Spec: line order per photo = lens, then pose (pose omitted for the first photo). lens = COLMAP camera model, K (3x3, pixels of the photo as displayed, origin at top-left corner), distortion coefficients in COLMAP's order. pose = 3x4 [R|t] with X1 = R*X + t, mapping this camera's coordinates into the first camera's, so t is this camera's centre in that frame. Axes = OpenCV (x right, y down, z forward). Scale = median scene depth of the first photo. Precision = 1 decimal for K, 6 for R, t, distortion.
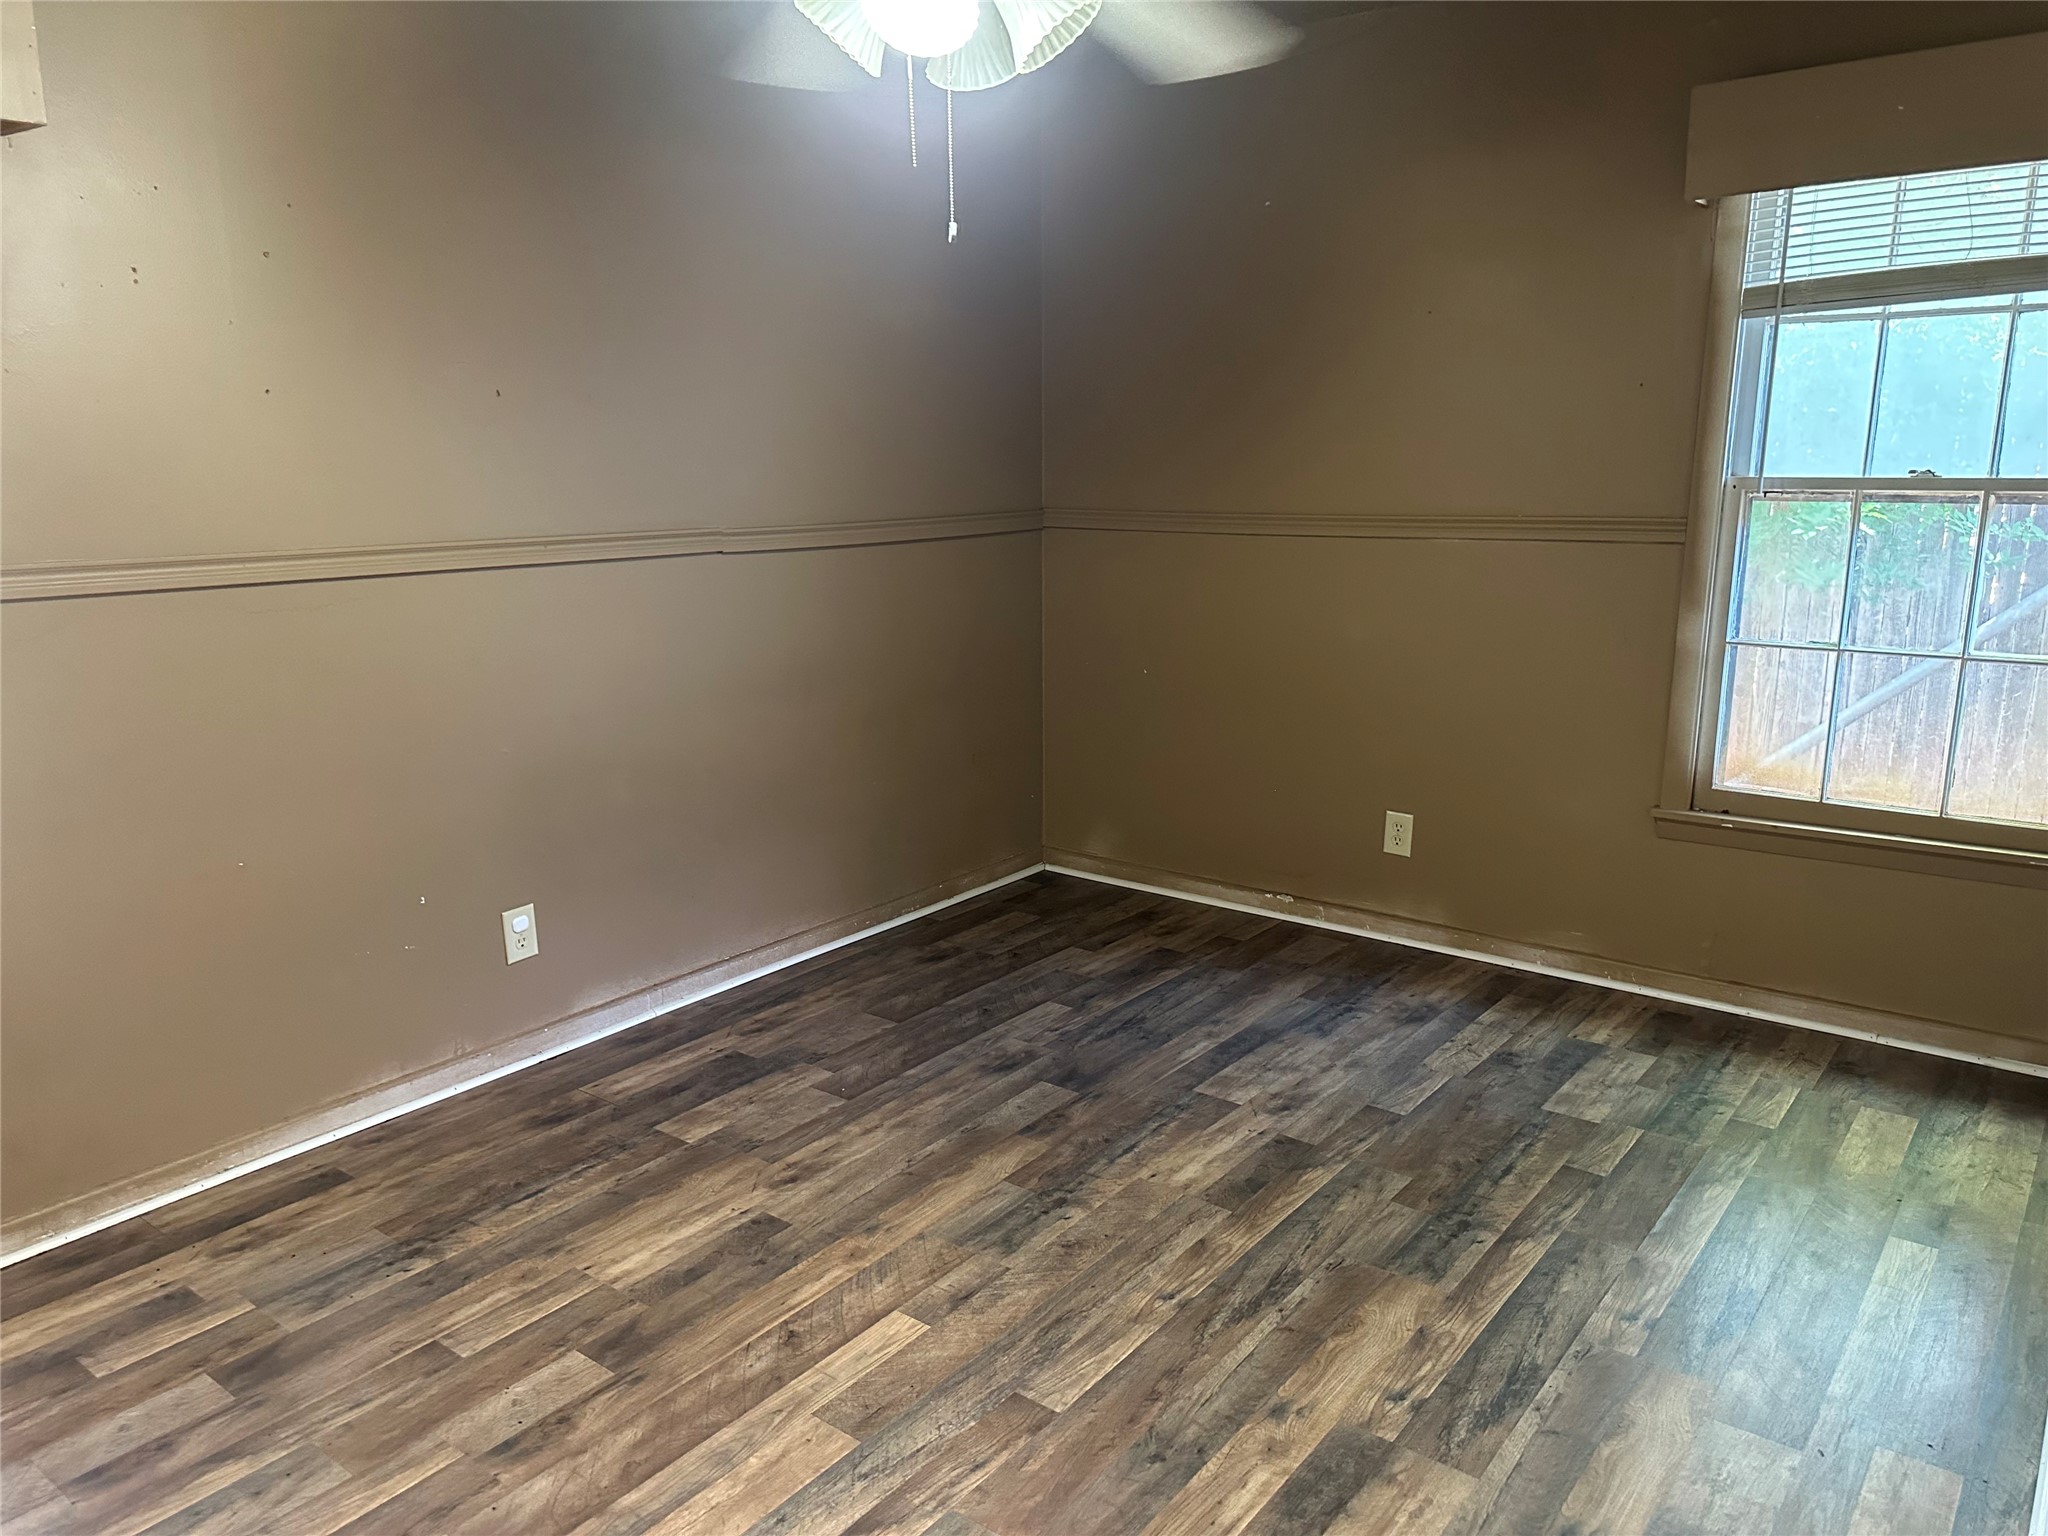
lens RADIAL K [[1453.6, 0, 1027.8], [0, 1453.6, 773.9], [0, 0, 1]] dist [0.046439, -0.059733]
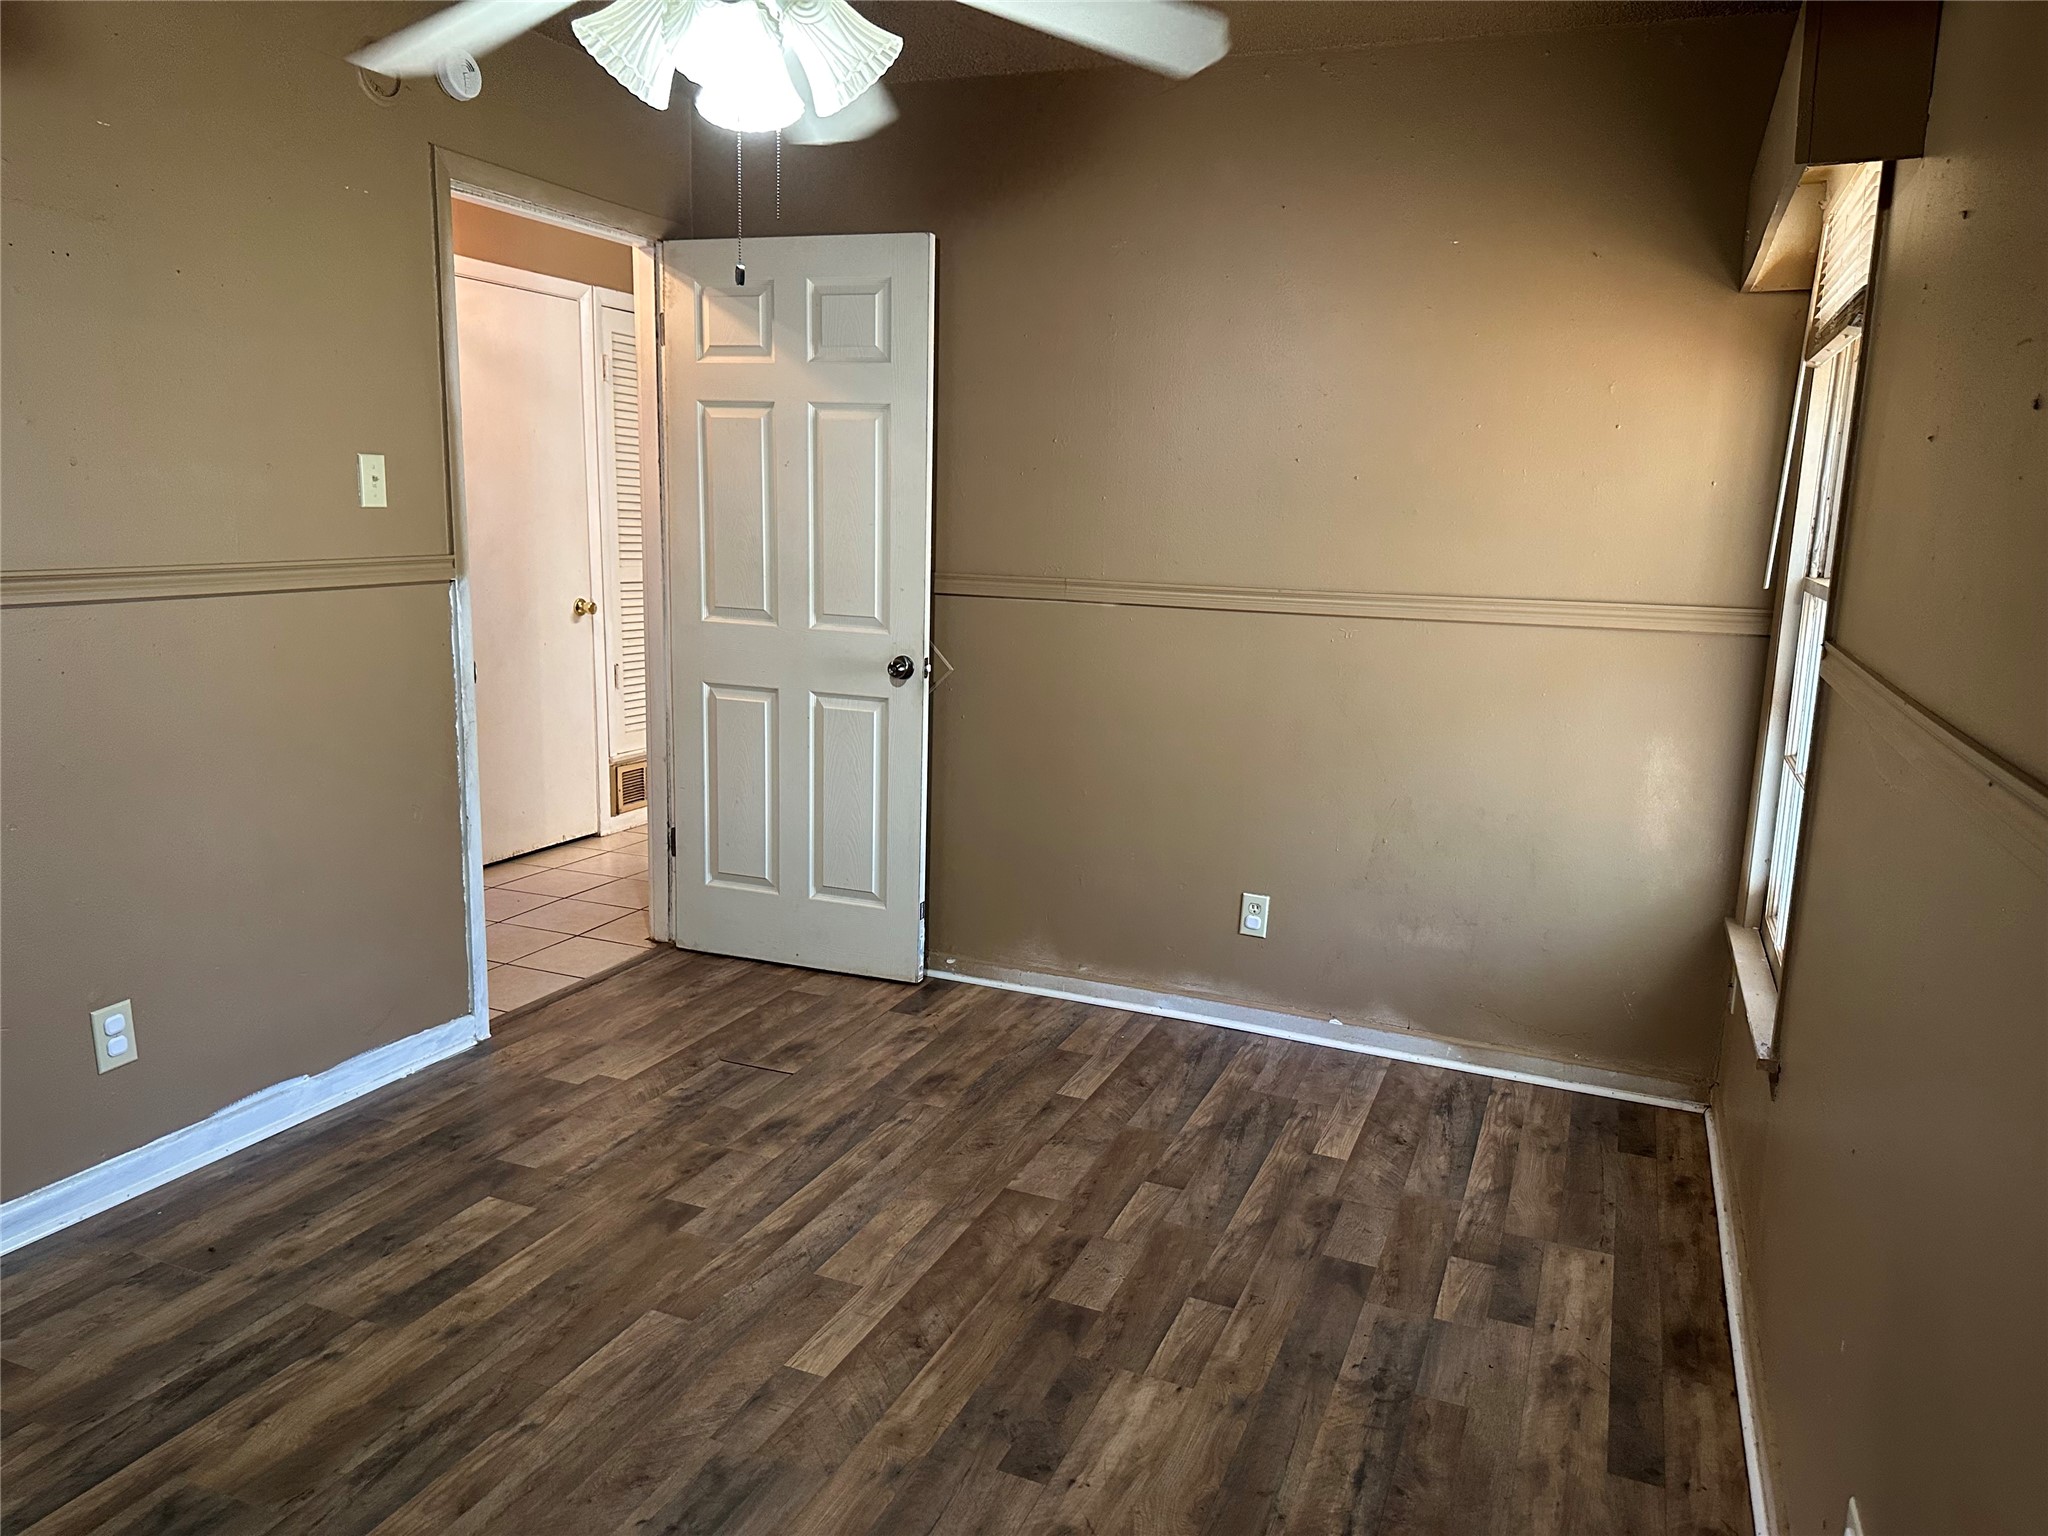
lens RADIAL K [[1453.6, 0, 1036.0], [0, 1453.6, 774.2], [0, 0, 1]] dist [0.046439, -0.059733]
pose [[-0.962364, 0.030225, -0.270077, 0.027154], [-0.080507, 0.917480, 0.389549, -0.407711], [0.259564, 0.396631, -0.880517, 1.789966]]
